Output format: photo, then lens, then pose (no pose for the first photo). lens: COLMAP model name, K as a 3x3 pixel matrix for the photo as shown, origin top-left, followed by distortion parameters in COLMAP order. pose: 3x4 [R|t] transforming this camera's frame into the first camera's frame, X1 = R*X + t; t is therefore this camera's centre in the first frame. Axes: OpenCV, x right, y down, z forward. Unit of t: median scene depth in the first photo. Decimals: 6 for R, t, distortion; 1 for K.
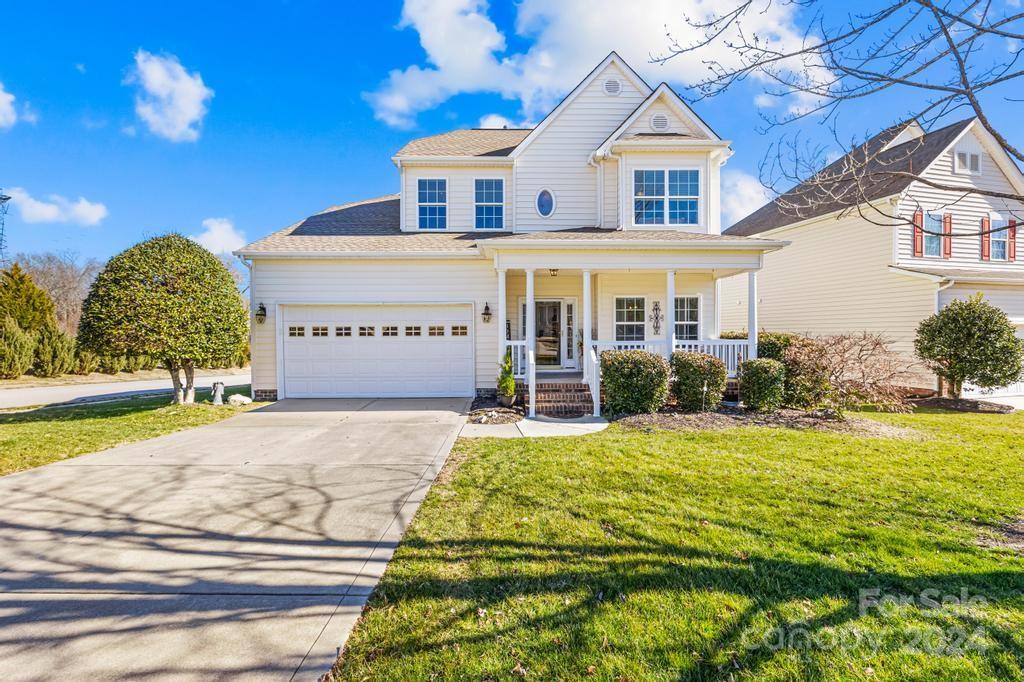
lens RADIAL K [[397.8, 0, 513.1], [0, 397.8, 336.9], [0, 0, 1]] dist [-0.002733, -0.000274]
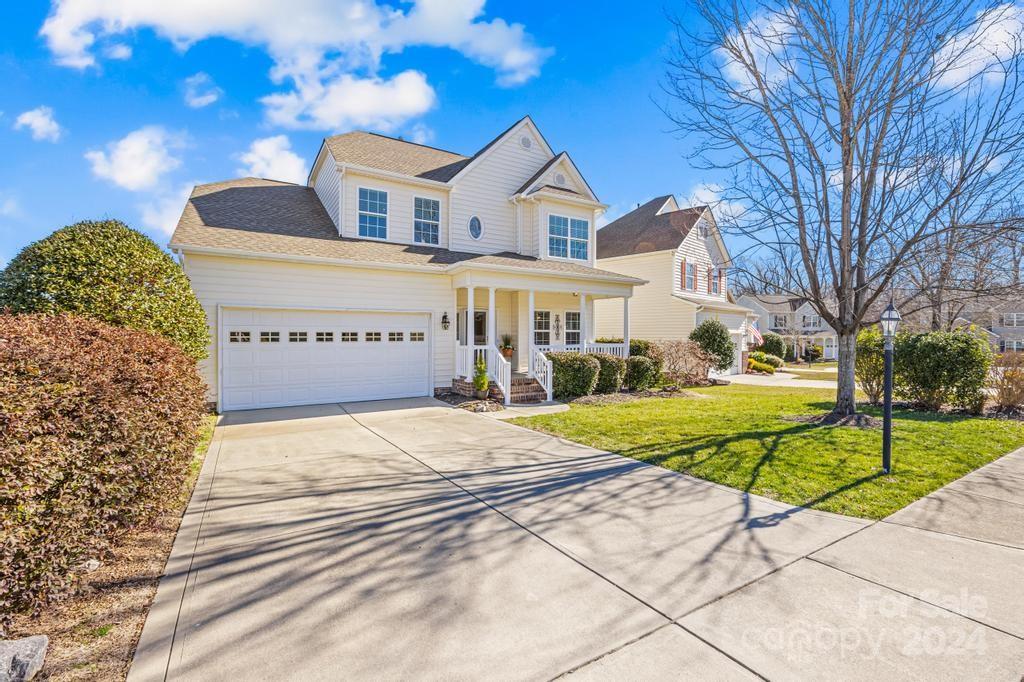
lens RADIAL K [[417.4, 0, 517.7], [0, 417.4, 336.3], [0, 0, 1]] dist [-0.001827, -0.000324]
pose [[0.872035, 0.003851, 0.489428, -0.457397], [-0.001473, 0.999985, -0.005244, -0.010730], [-0.489441, 0.003852, 0.872028, -0.148232]]
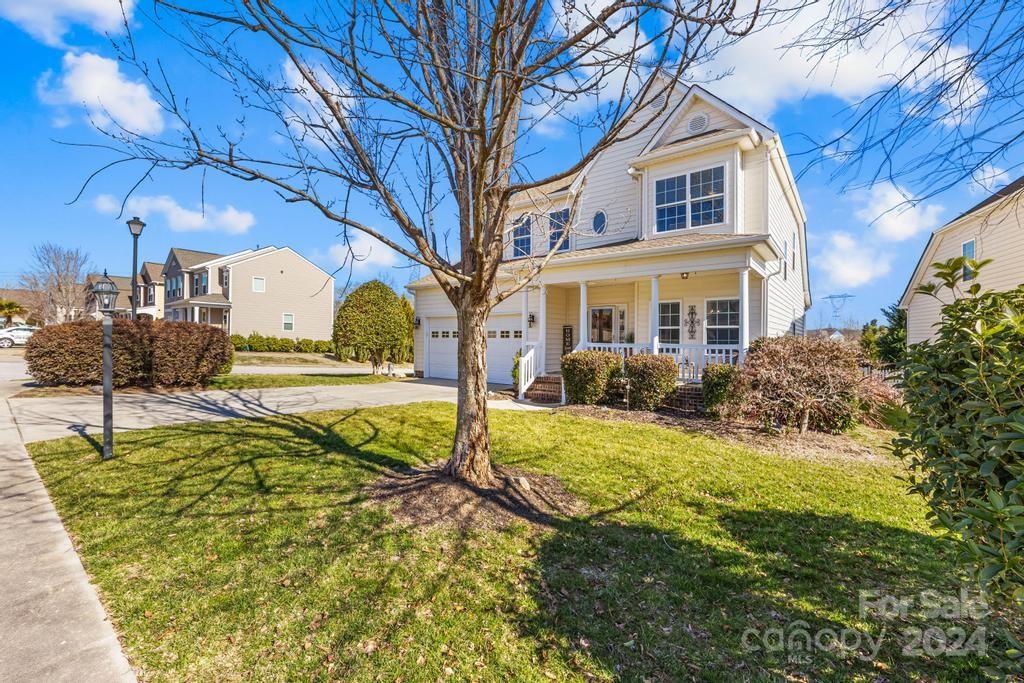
lens RADIAL K [[413.0, 0, 504.2], [0, 413.0, 338.8], [0, 0, 1]] dist [-0.001943, -0.000265]
pose [[0.778515, 0.011031, -0.627528, 0.678890], [-0.019137, 0.999798, -0.006166, 0.009003], [0.627334, 0.016809, 0.778569, -0.087494]]
